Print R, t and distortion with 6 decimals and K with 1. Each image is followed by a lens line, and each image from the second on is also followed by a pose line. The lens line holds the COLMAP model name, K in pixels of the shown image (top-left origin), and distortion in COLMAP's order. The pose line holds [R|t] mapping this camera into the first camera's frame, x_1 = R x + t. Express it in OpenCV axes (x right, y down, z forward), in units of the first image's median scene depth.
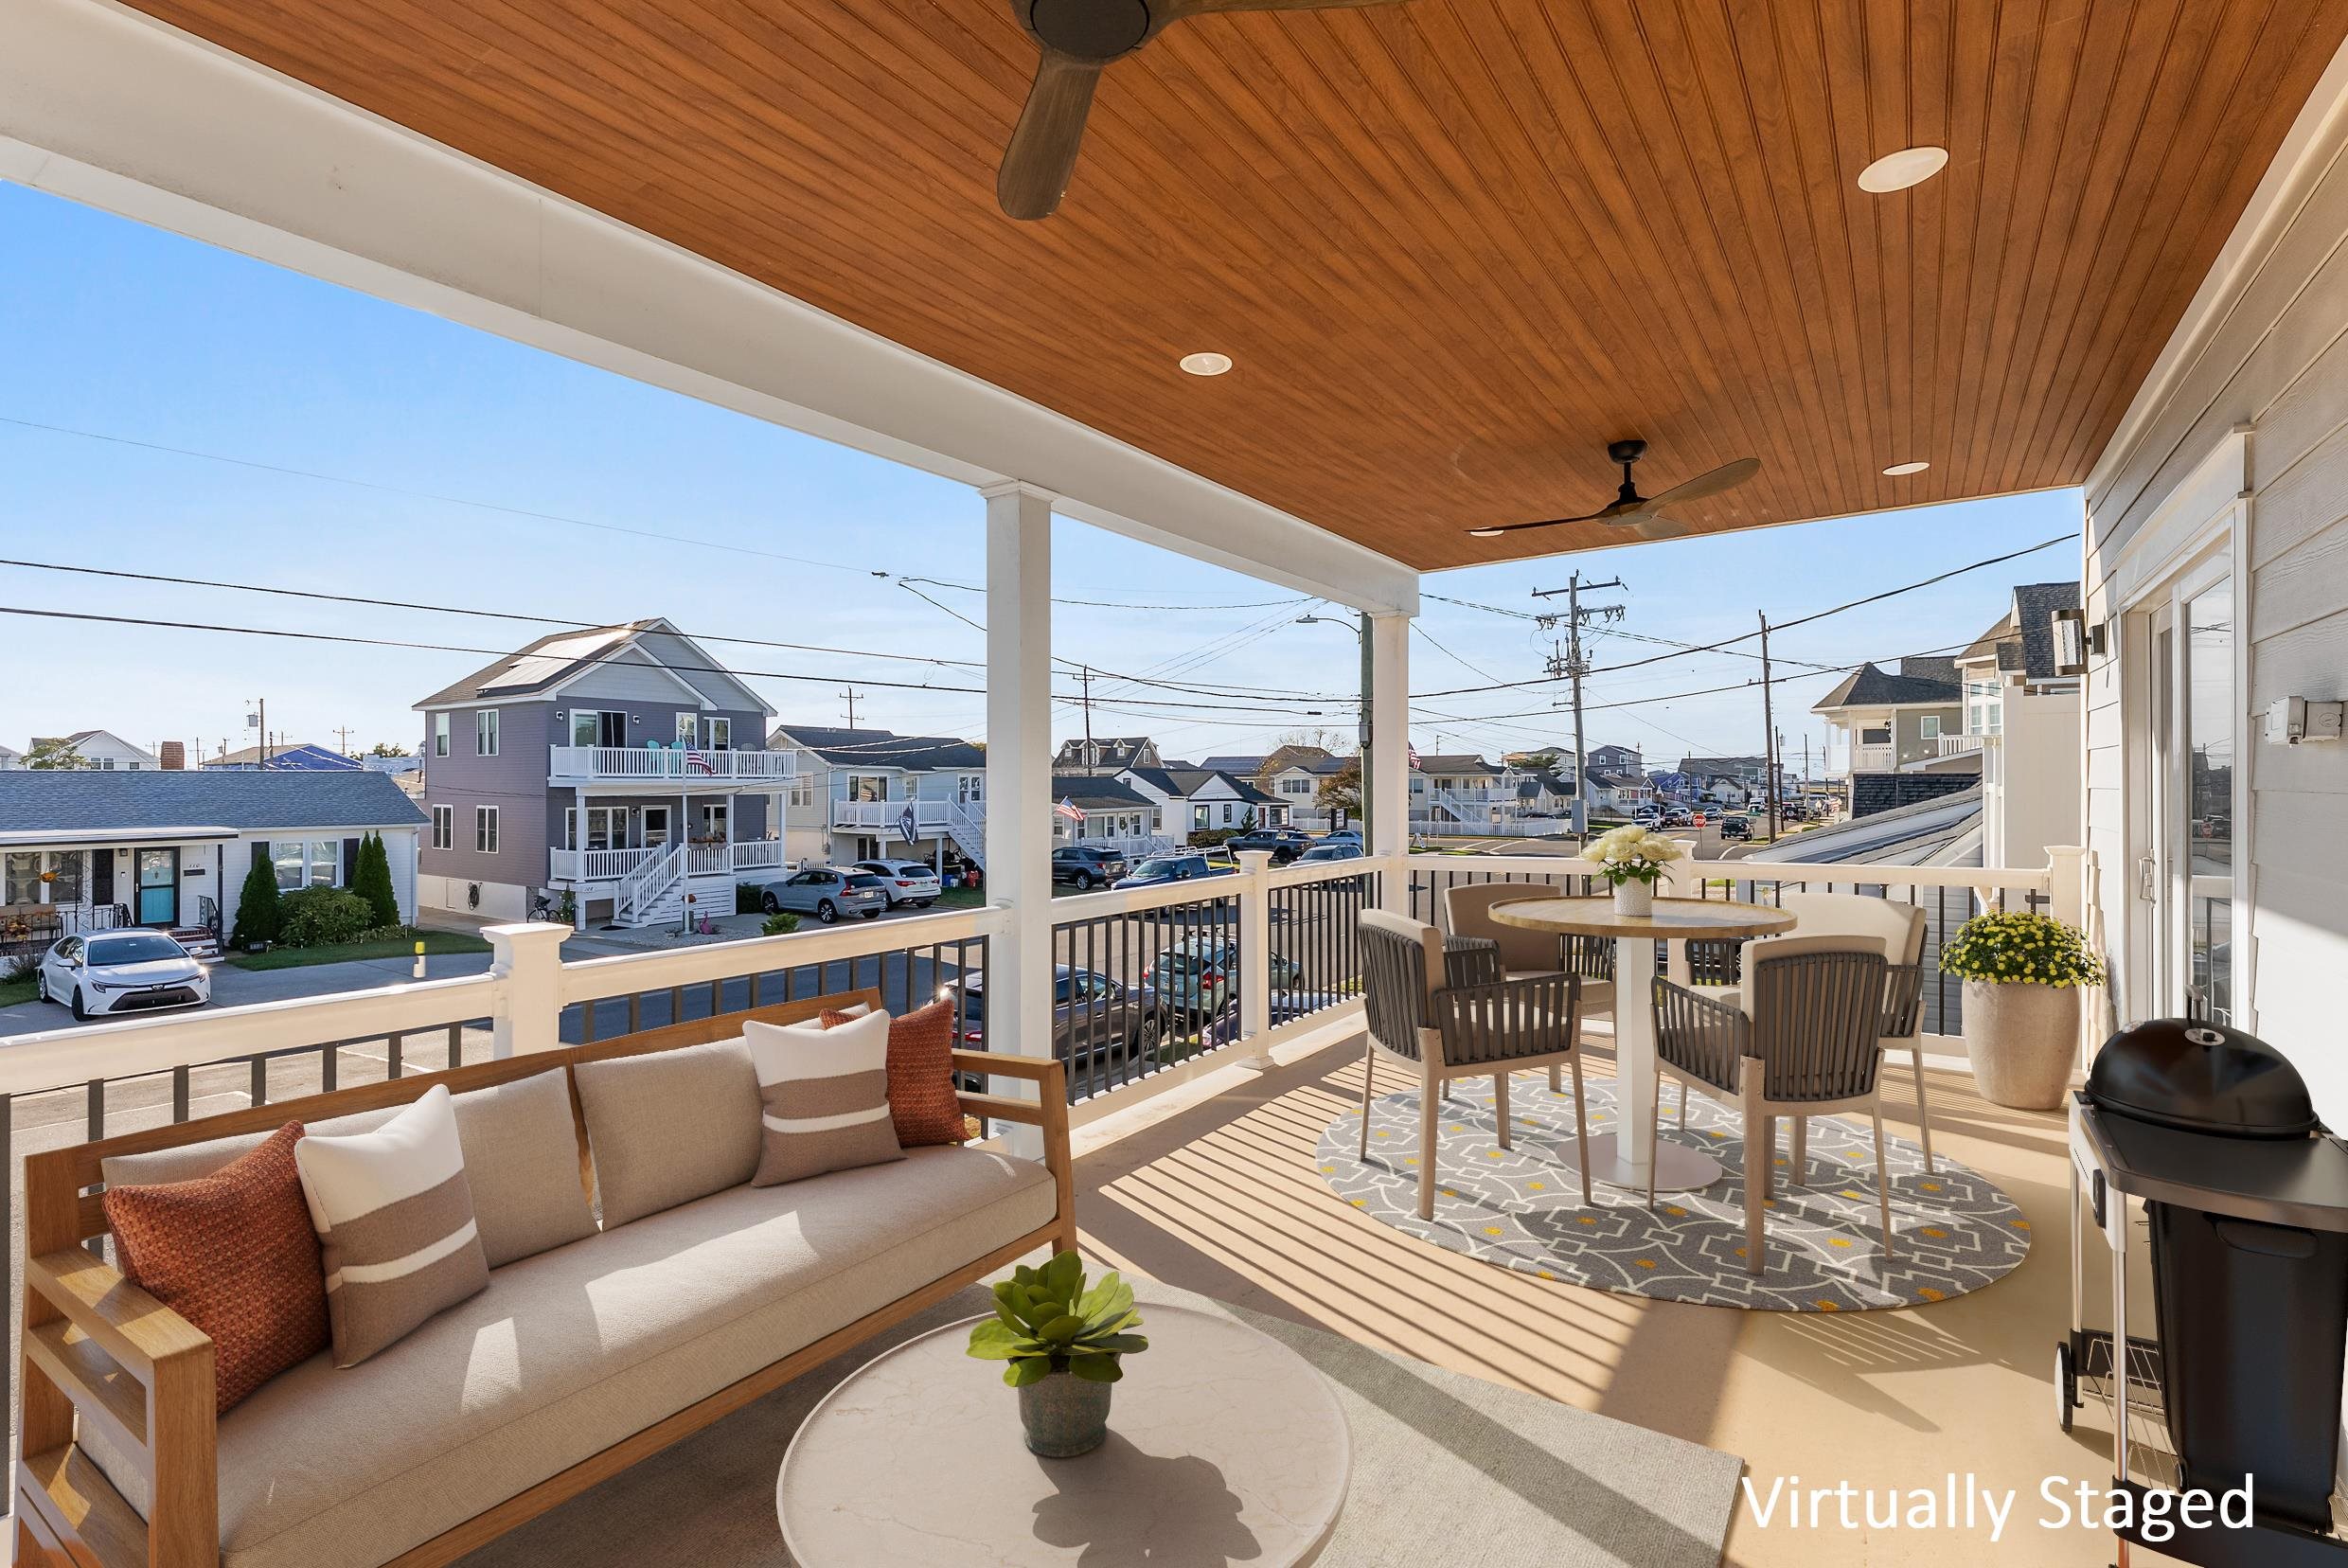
lens RADIAL K [[1095.6, 0, 1189.6], [0, 1095.6, 781.1], [0, 0, 1]] dist [0.010184, -0.001092]
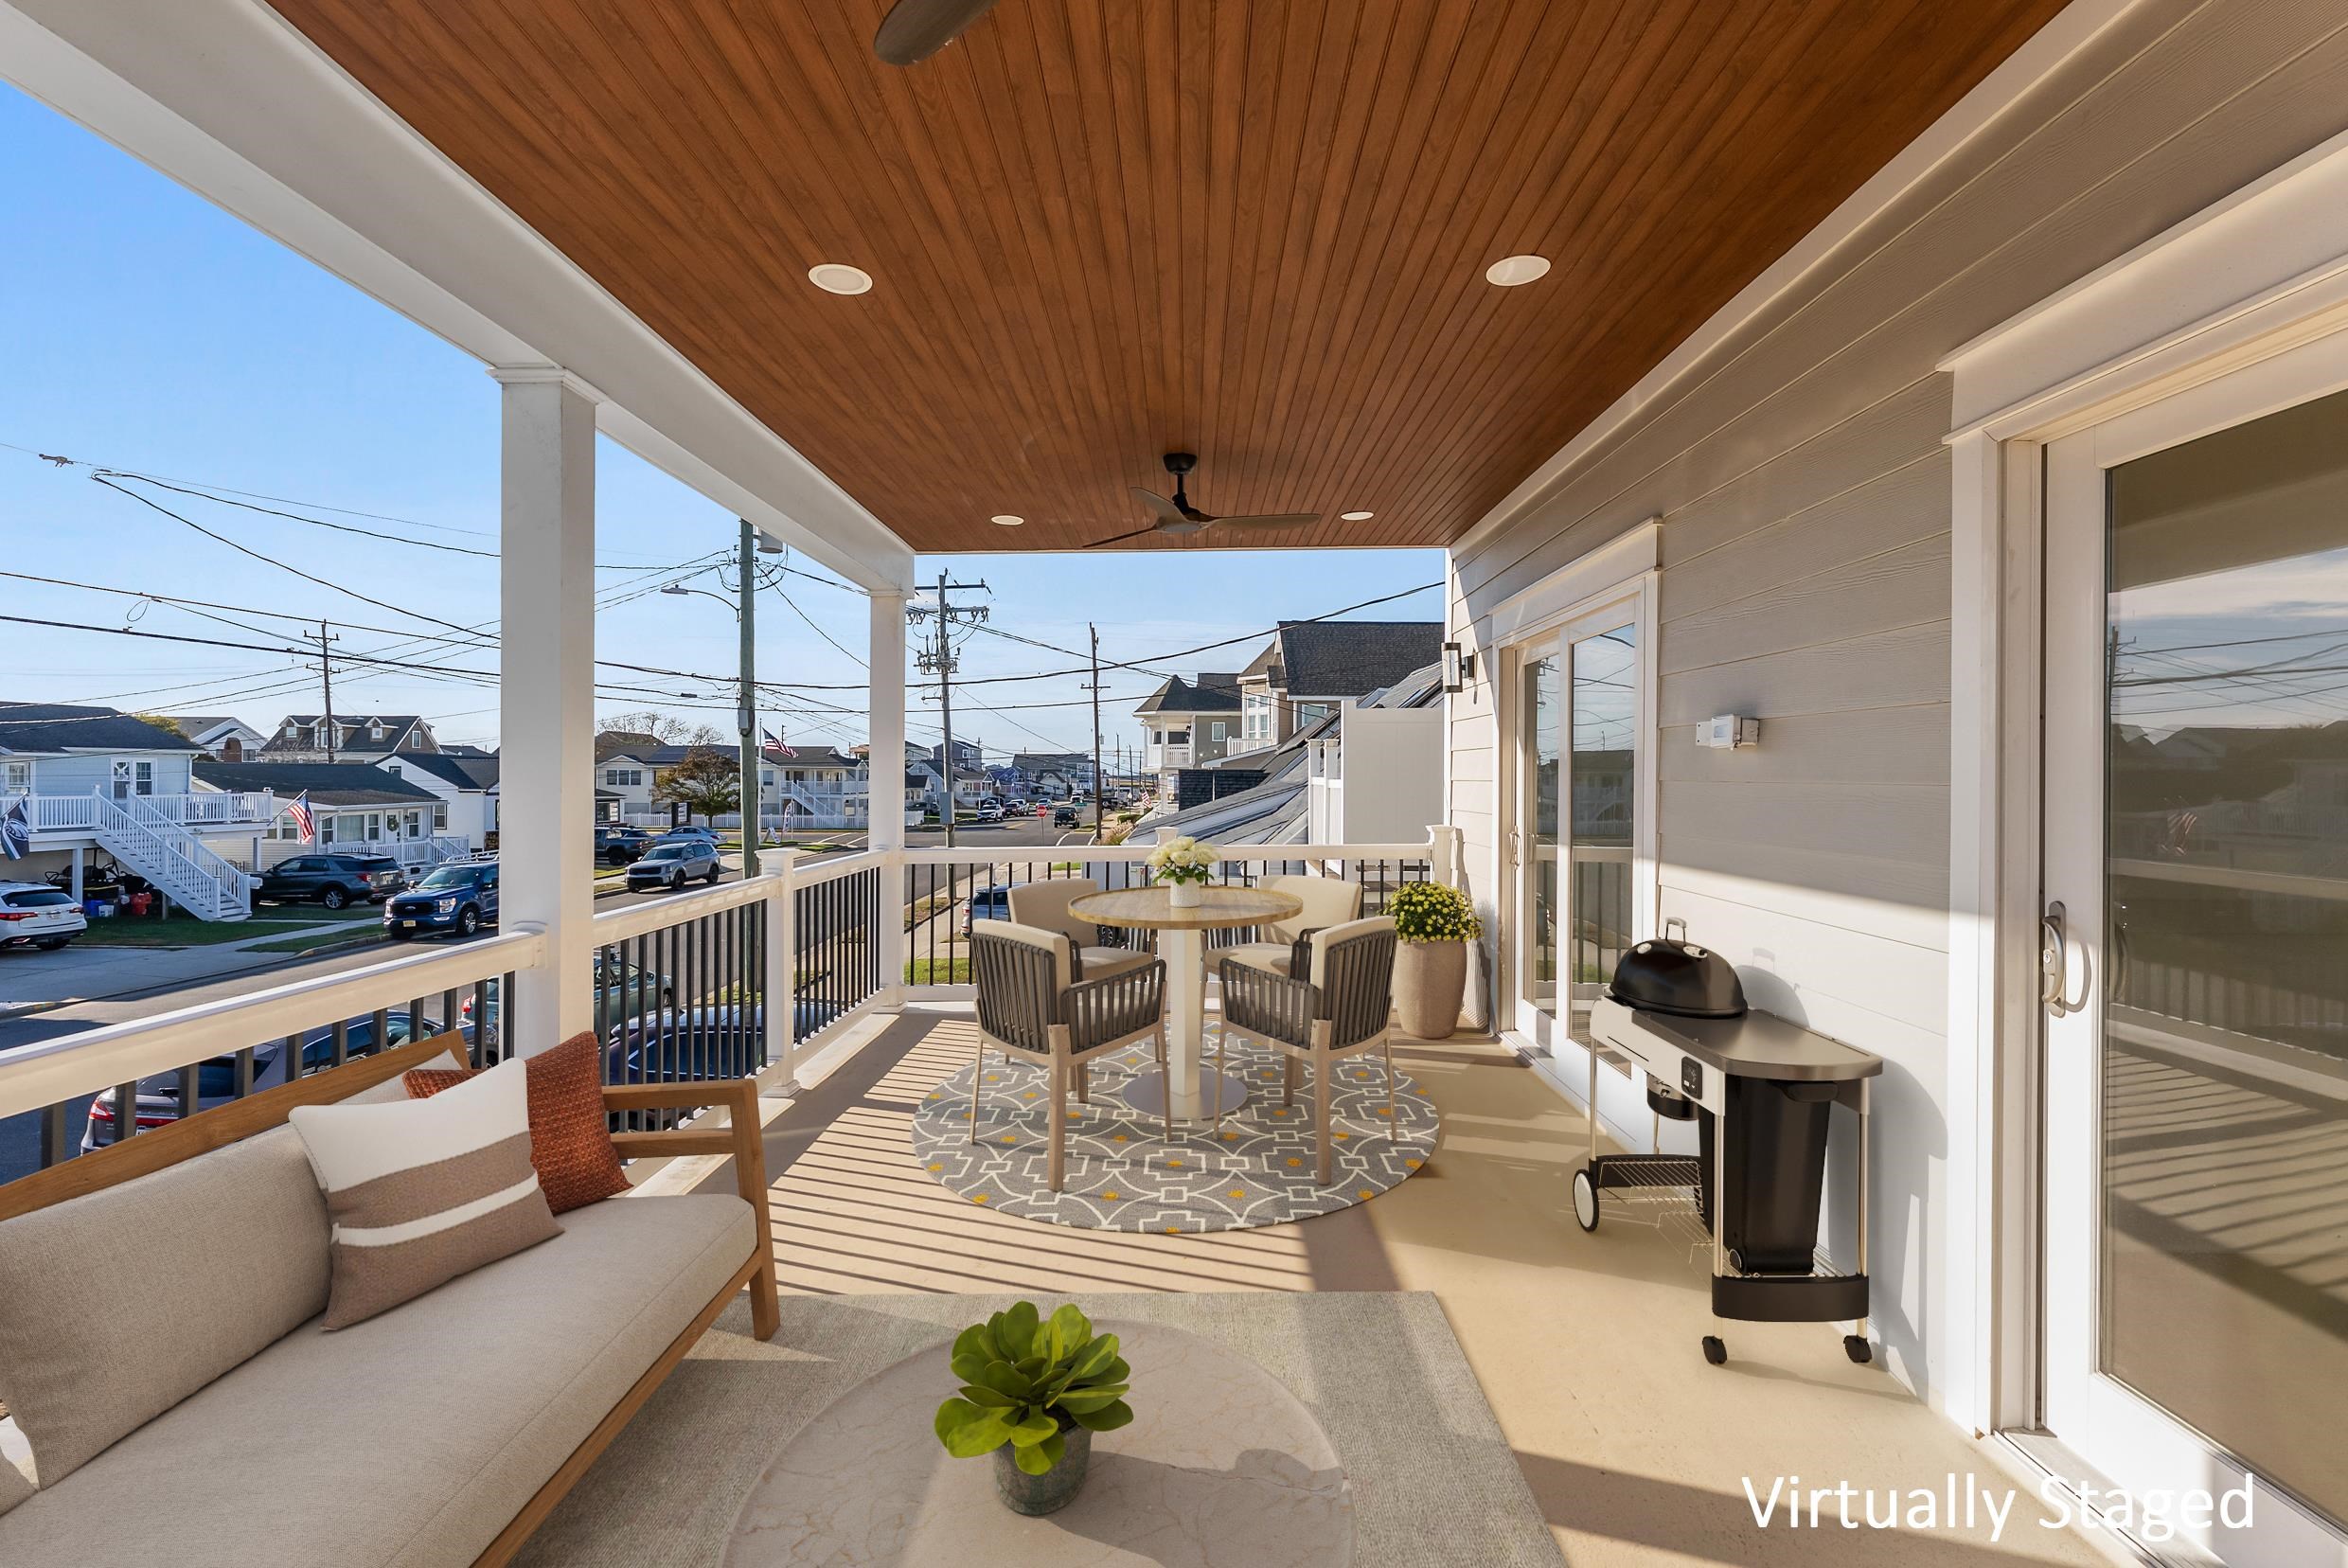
lens RADIAL K [[1095.6, 0, 1189.6], [0, 1095.6, 781.1], [0, 0, 1]] dist [0.010184, -0.001092]
pose [[0.831695, 0.003337, 0.555222, -0.027629], [-0.007038, 0.999965, 0.004534, 0.000621], [-0.555188, -0.007679, 0.831690, 0.015844]]
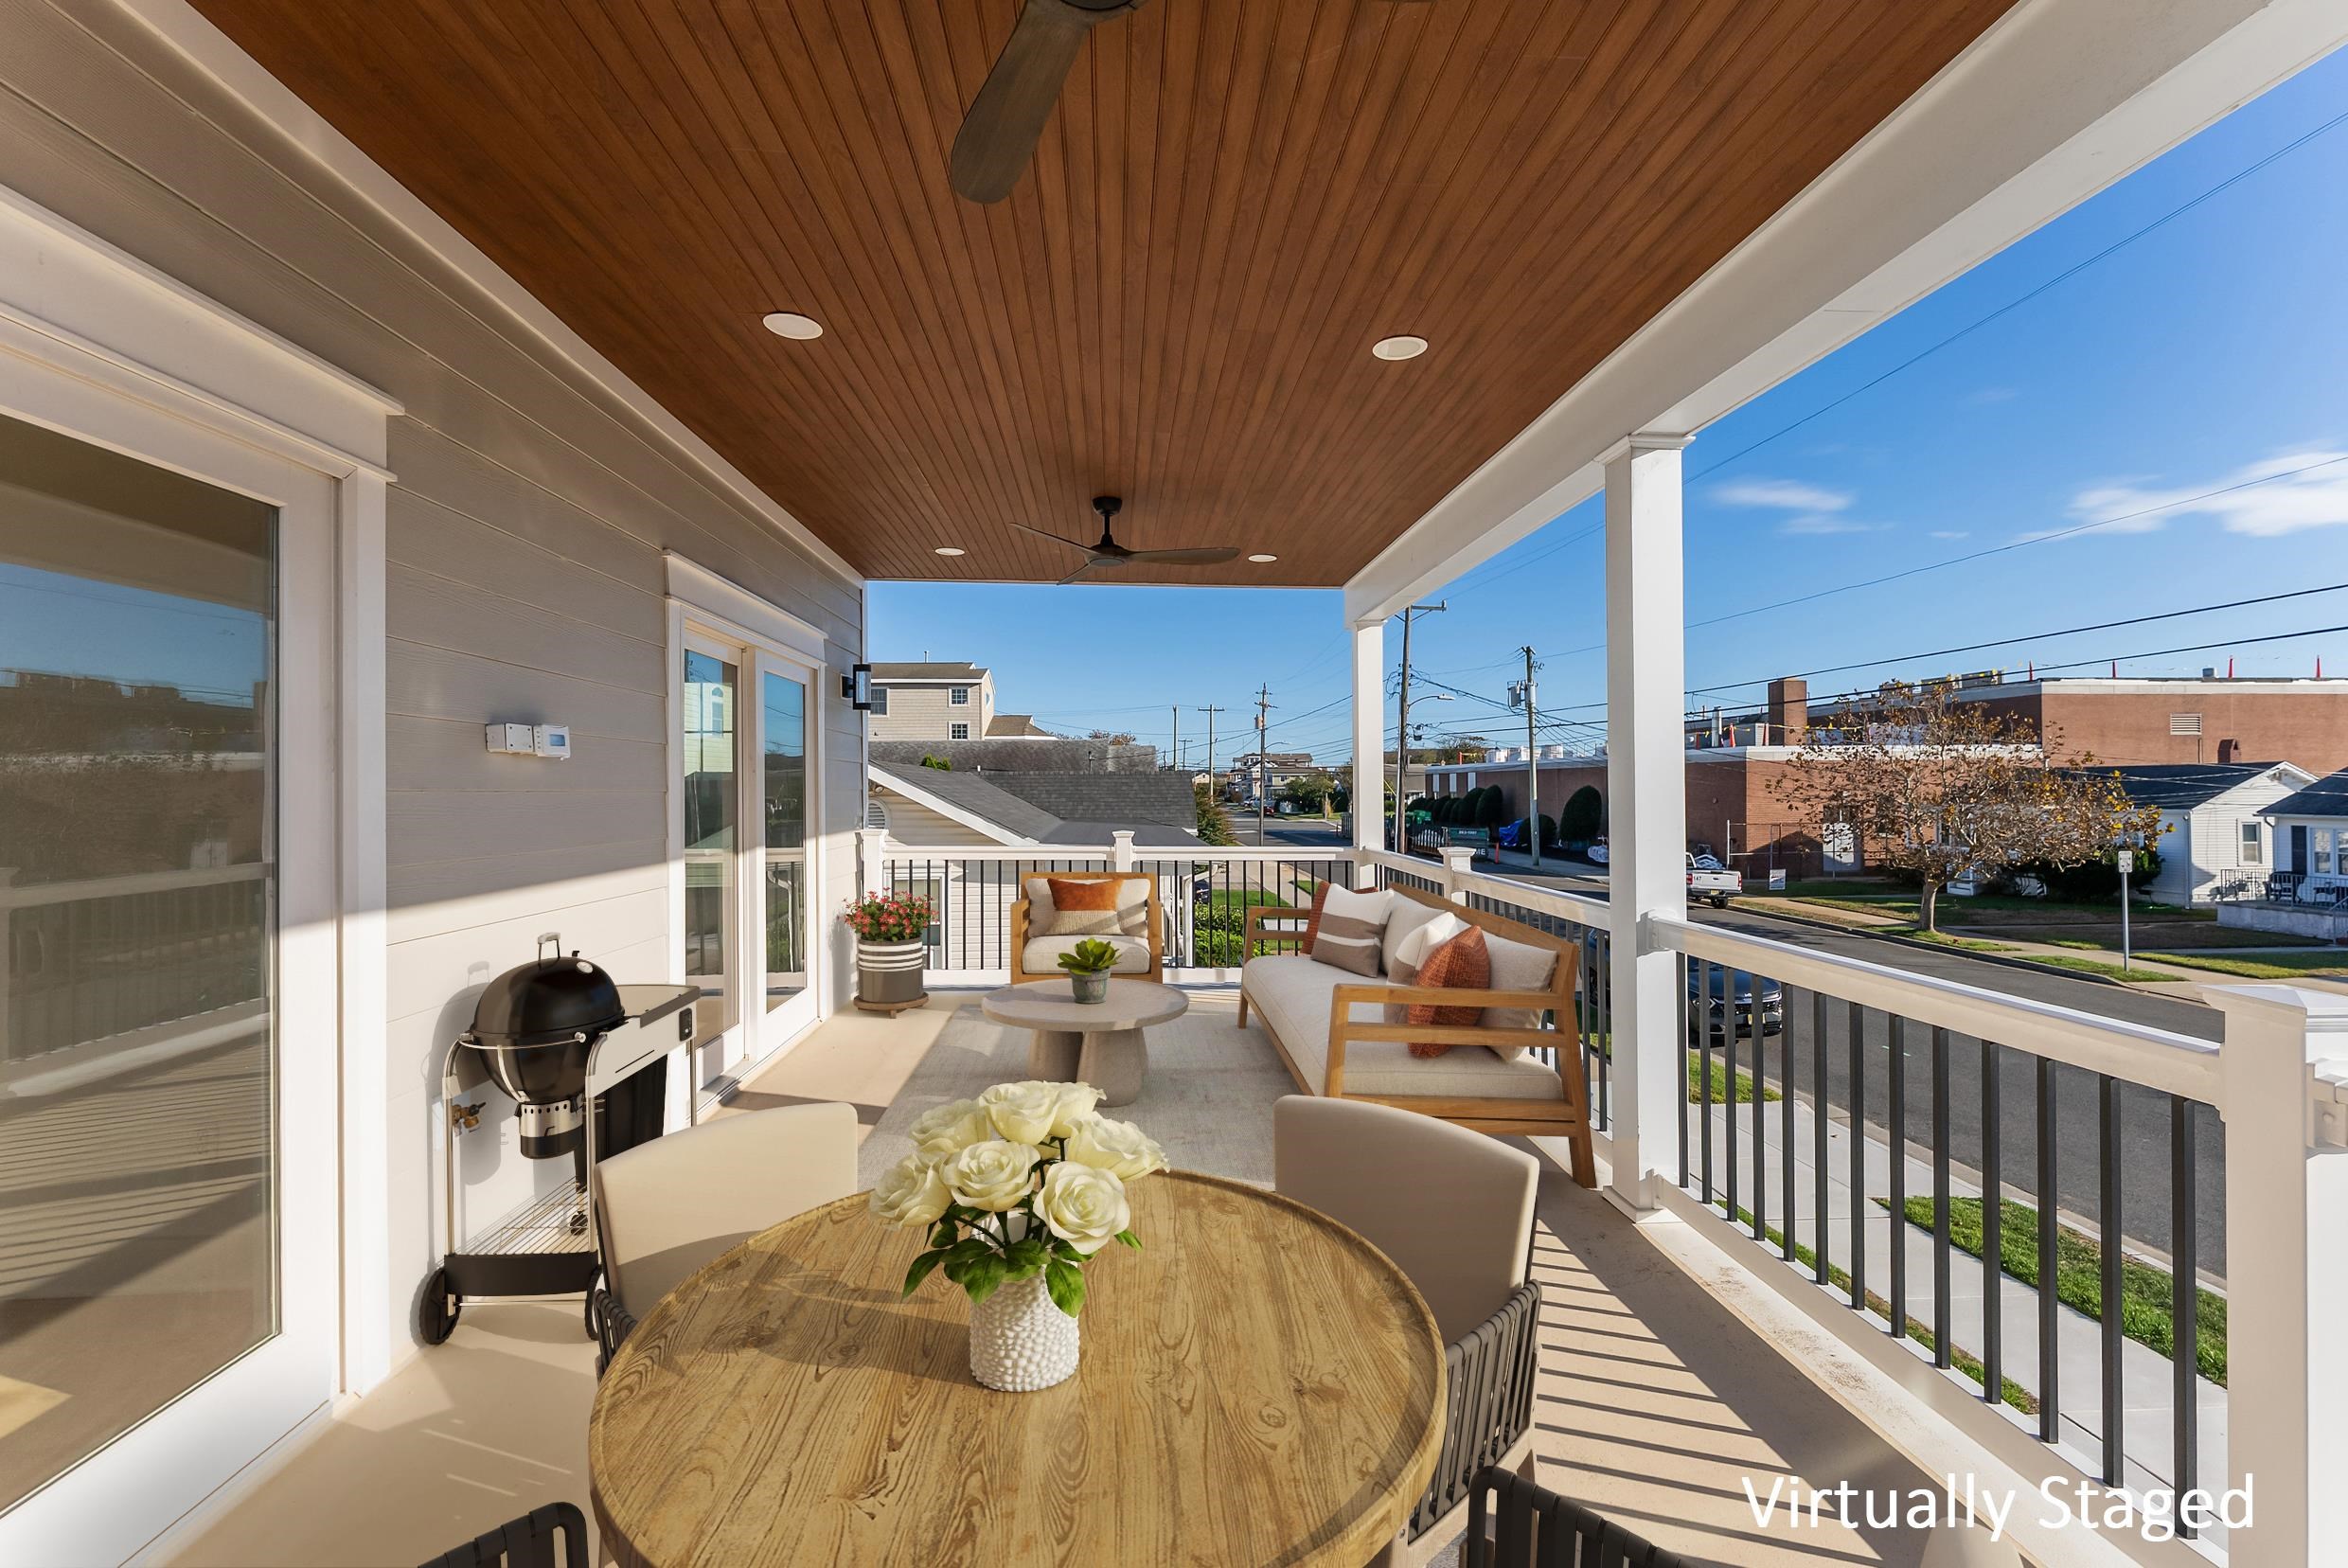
lens RADIAL K [[964.3, 0, 1162.5], [0, 964.3, 794.0], [0, 0, 1]] dist [0.000063, 0.000004]
pose [[-0.801336, 0.010594, -0.598121, 0.083290], [0.011532, 0.999931, 0.002262, 0.001410], [0.598104, -0.005085, -0.801402, 0.185069]]
